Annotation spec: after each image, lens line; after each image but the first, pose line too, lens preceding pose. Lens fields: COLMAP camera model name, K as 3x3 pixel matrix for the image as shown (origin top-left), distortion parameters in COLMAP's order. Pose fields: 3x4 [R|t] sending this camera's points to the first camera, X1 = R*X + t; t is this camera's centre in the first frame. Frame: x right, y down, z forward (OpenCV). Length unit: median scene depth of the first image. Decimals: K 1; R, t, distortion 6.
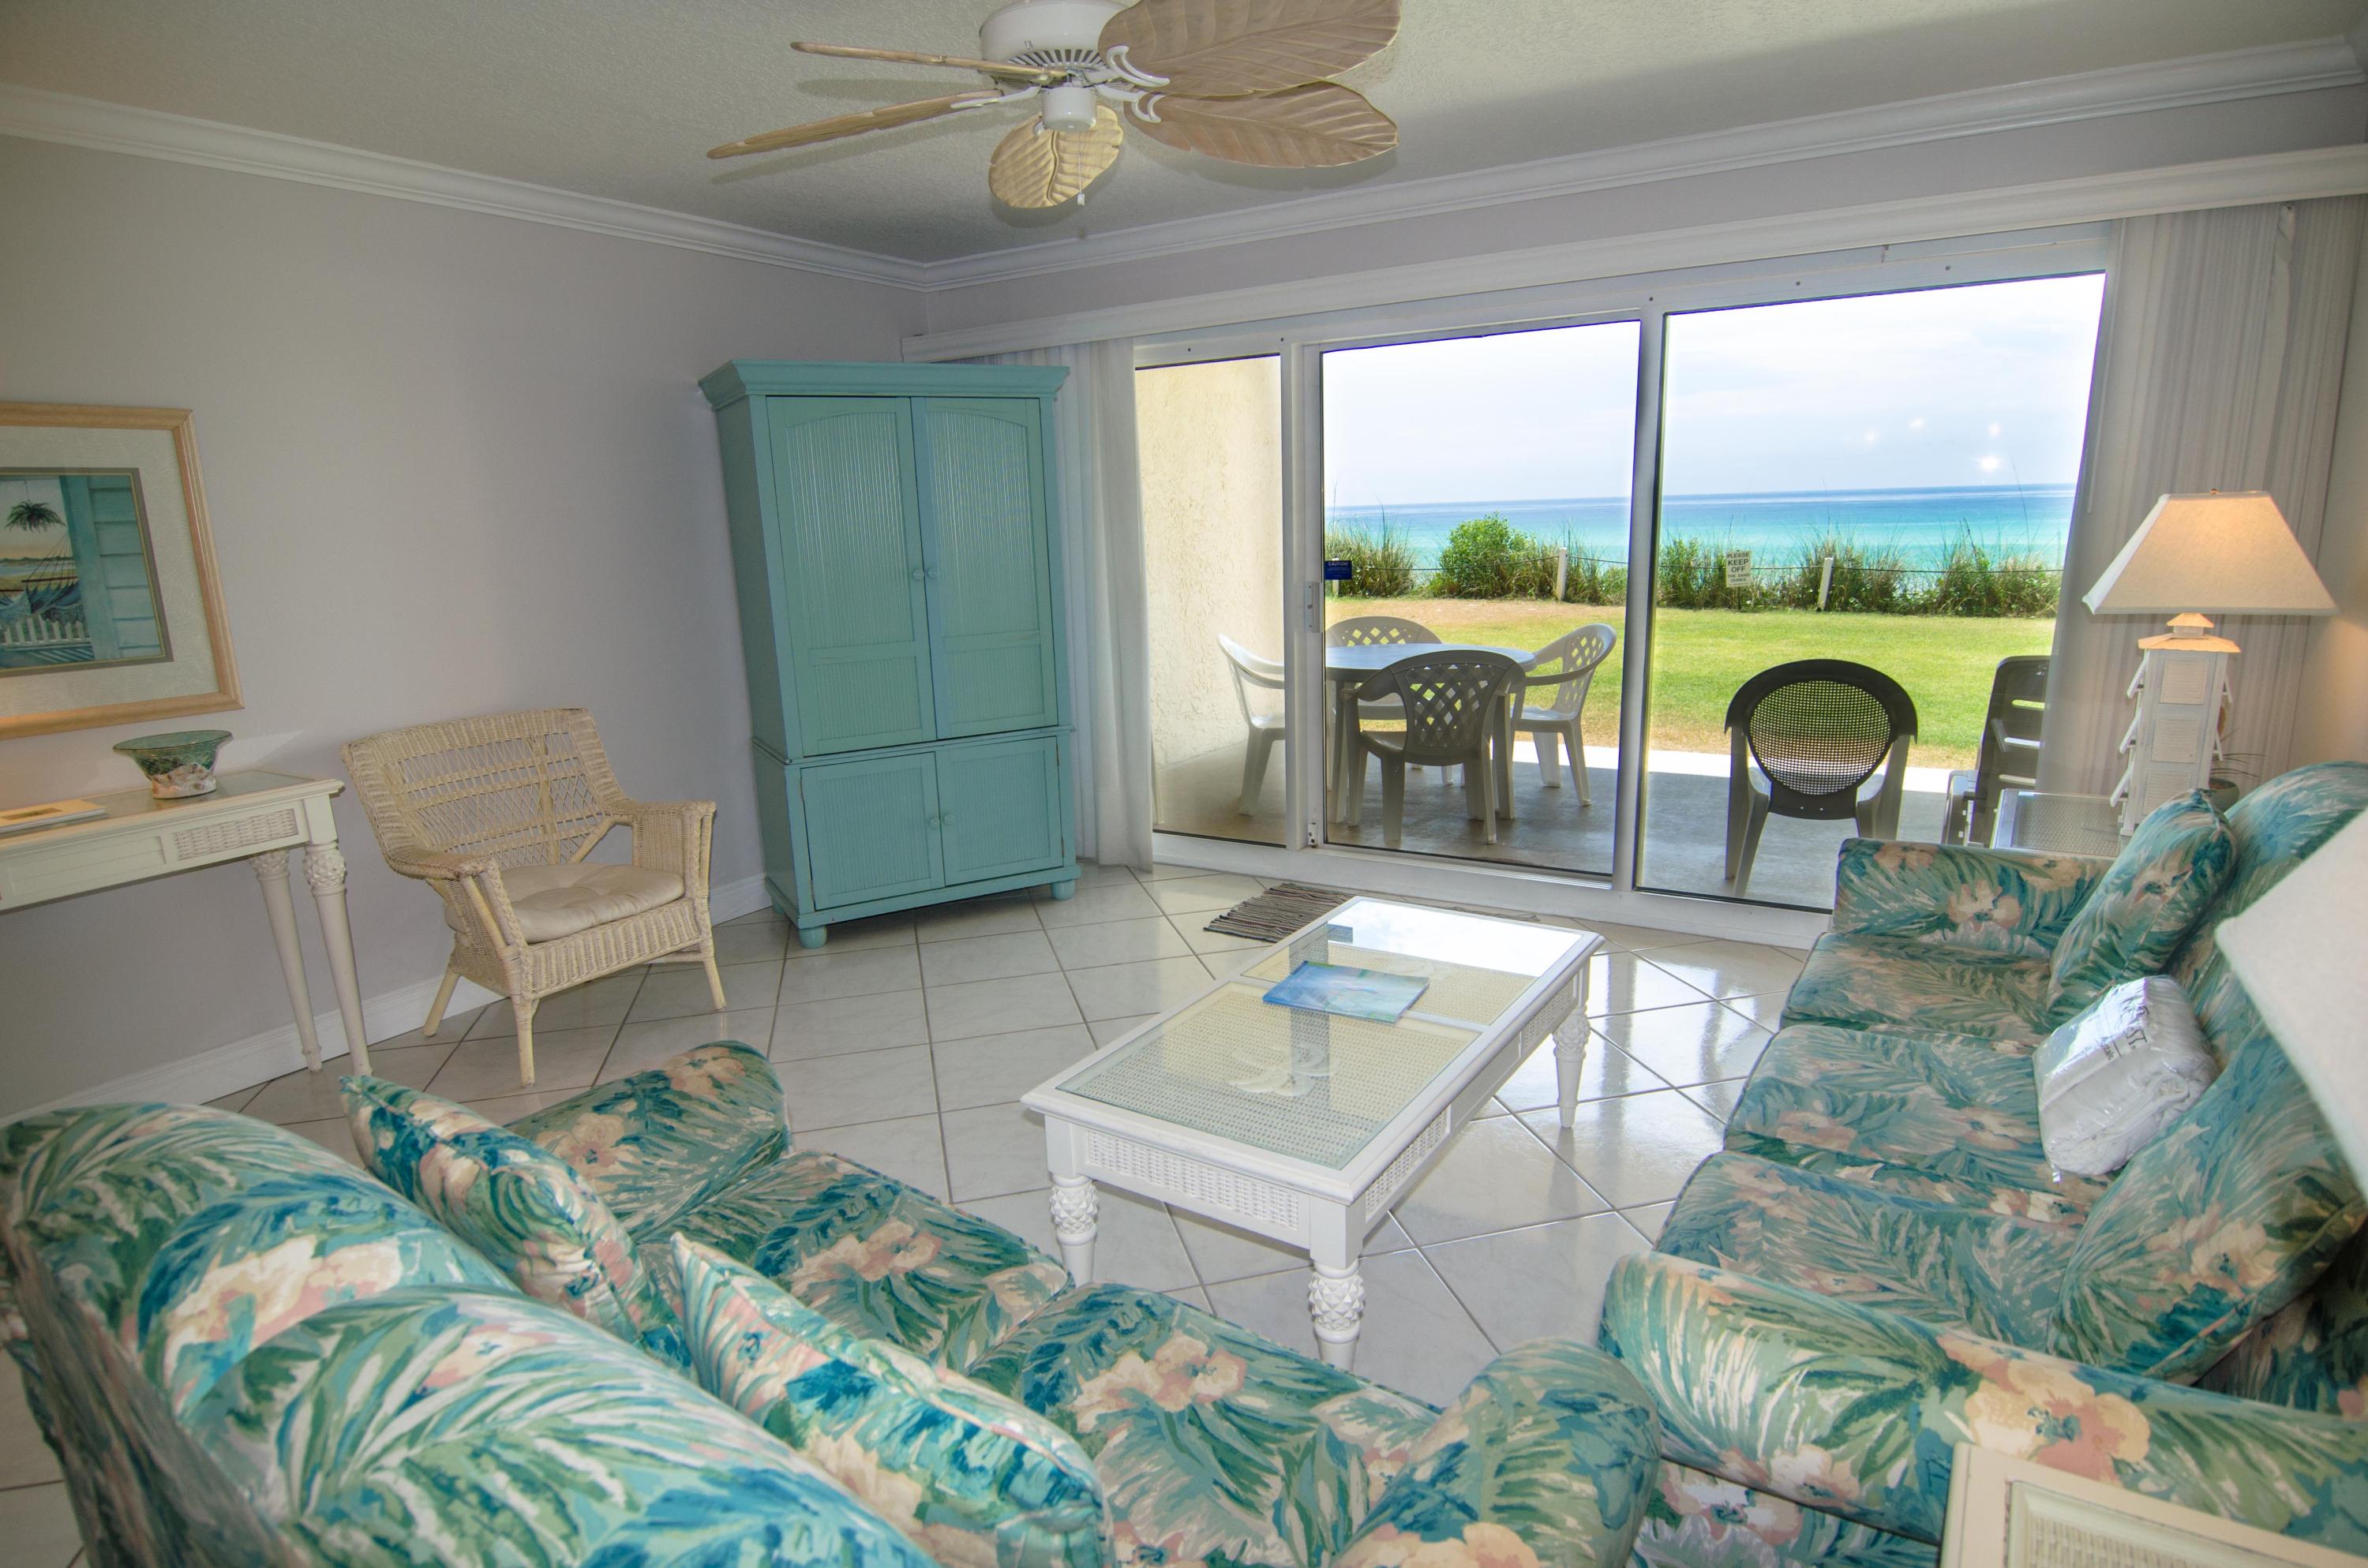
lens RADIAL K [[1267.4, 0, 1184.3], [0, 1267.4, 795.8], [0, 0, 1]] dist [-0.007651, -0.009039]
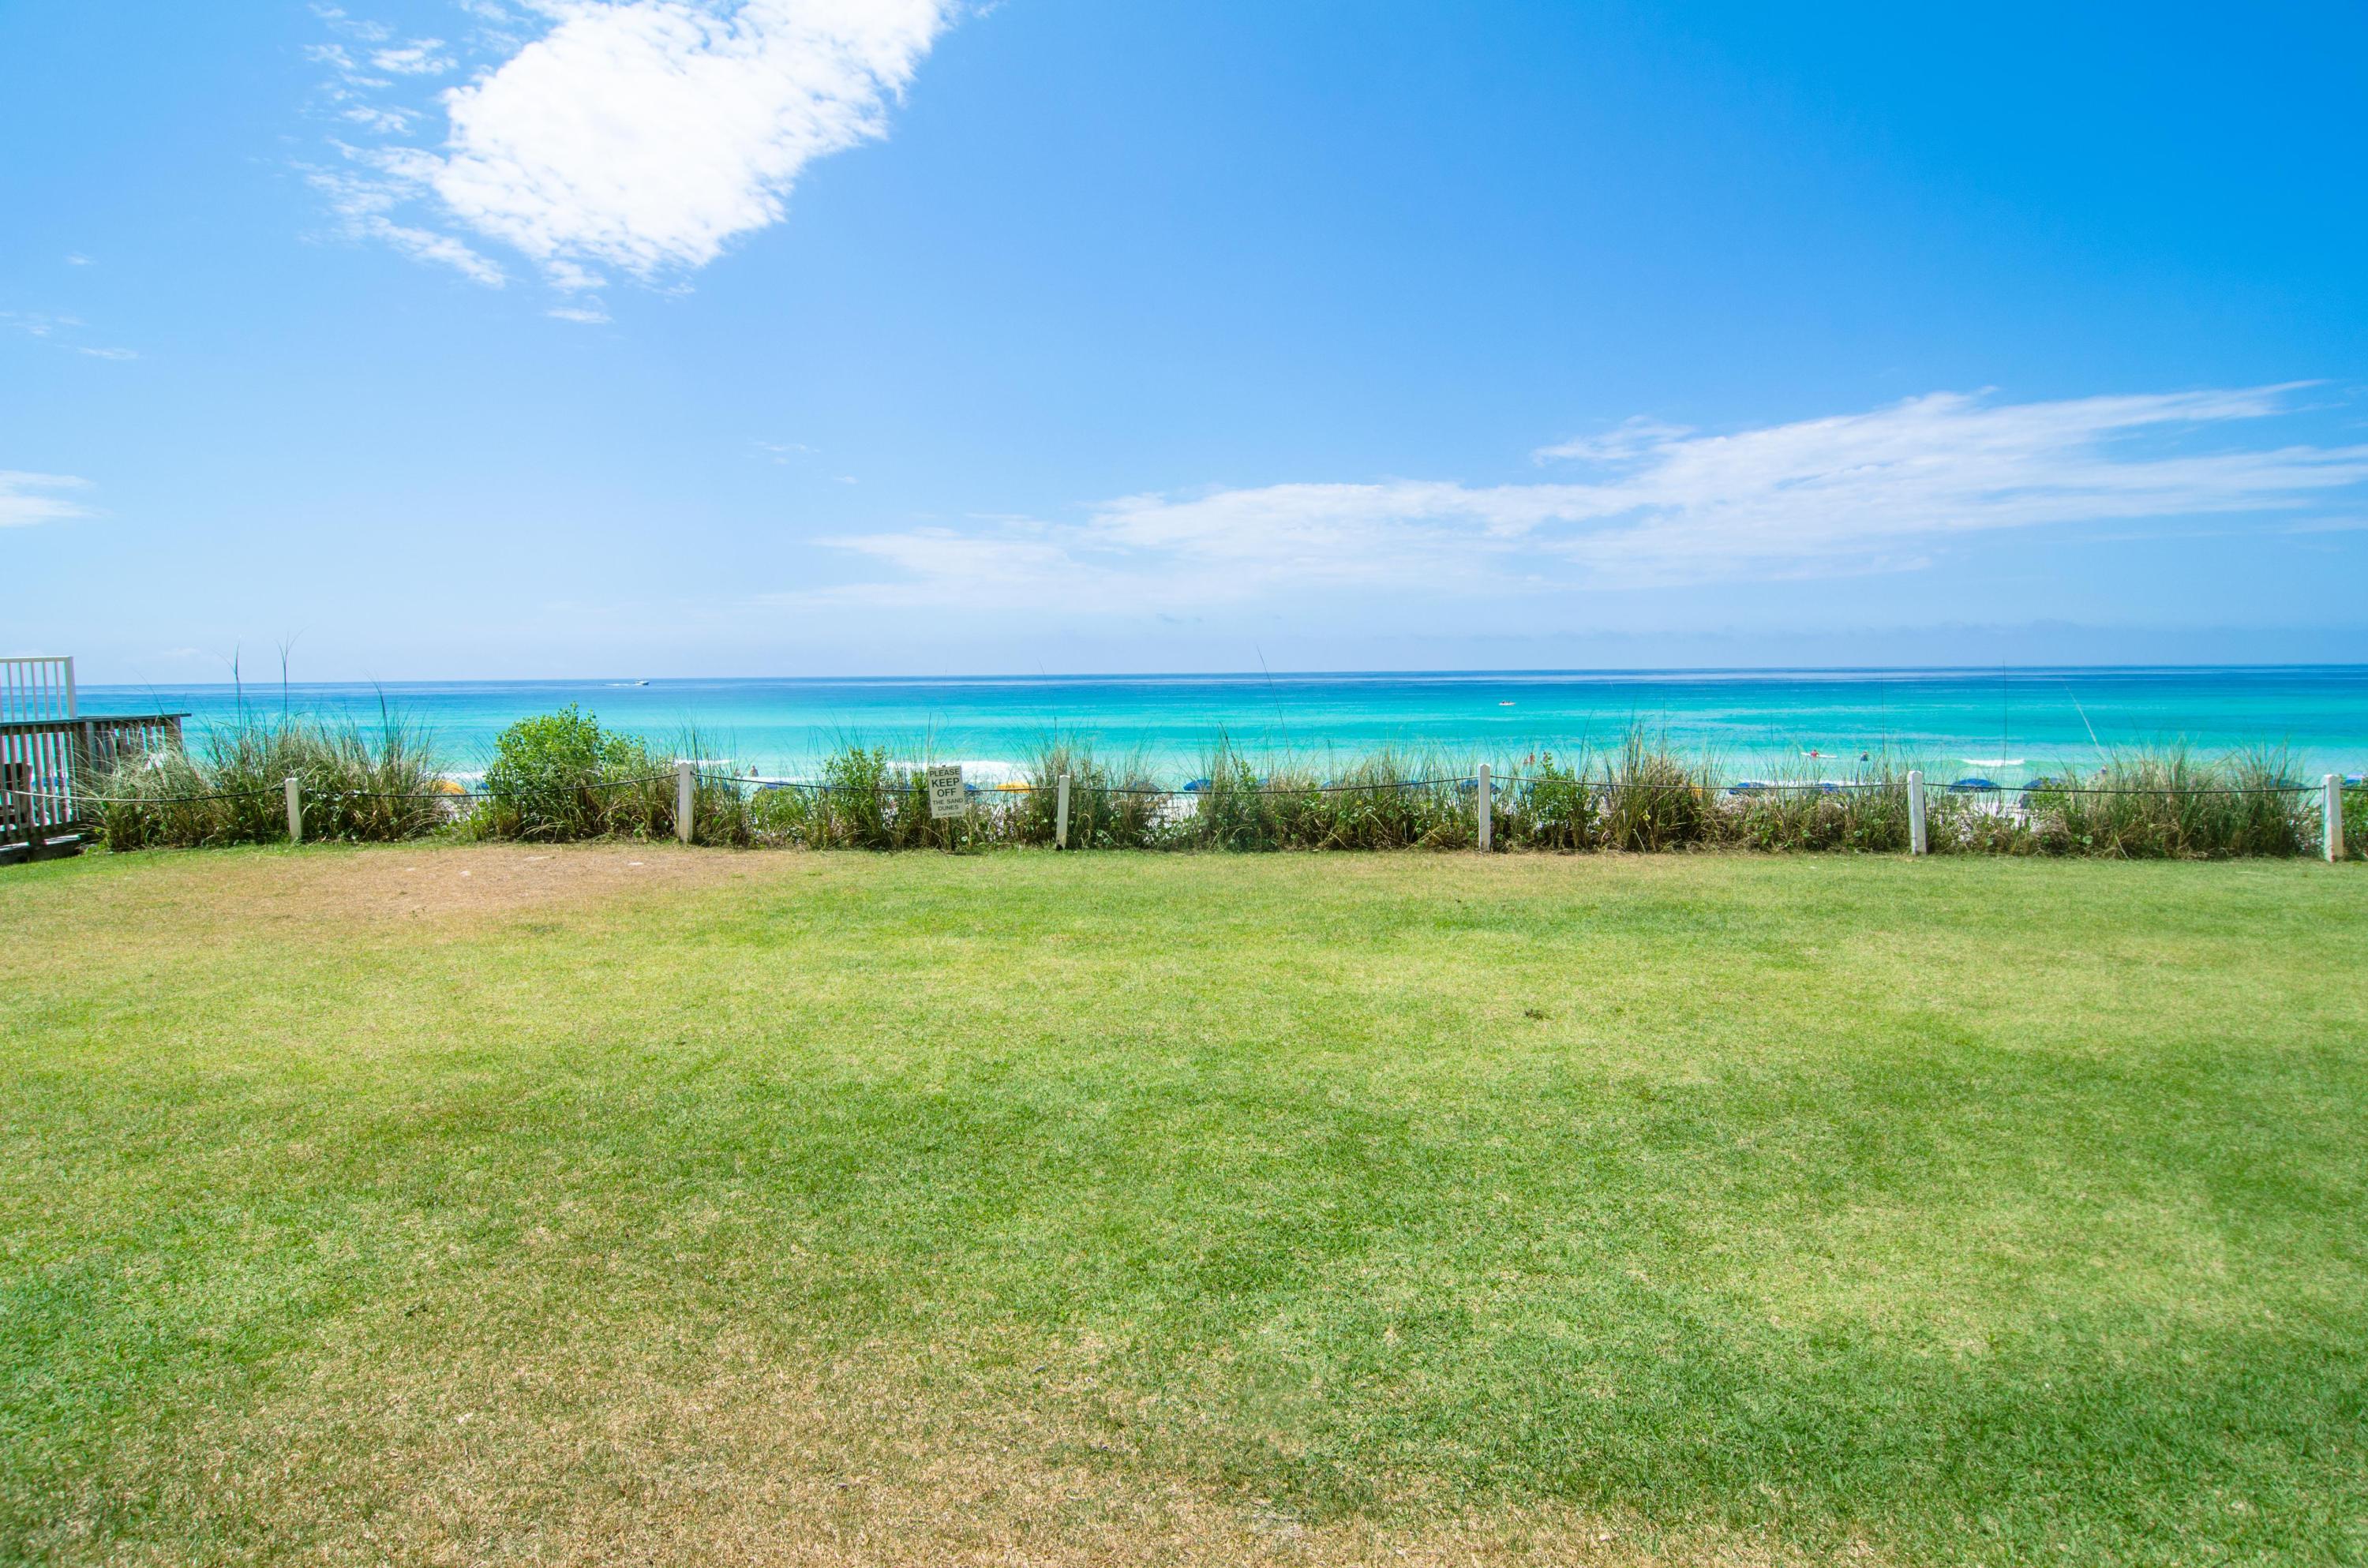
lens RADIAL K [[1267.4, 0, 1171.0], [0, 1267.4, 806.9], [0, 0, 1]] dist [-0.007651, -0.009039]
pose [[0.809417, -0.037229, 0.586053, 0.138674], [0.111614, 0.989549, -0.091293, -0.099302], [-0.576530, 0.139306, 0.805113, 0.393459]]
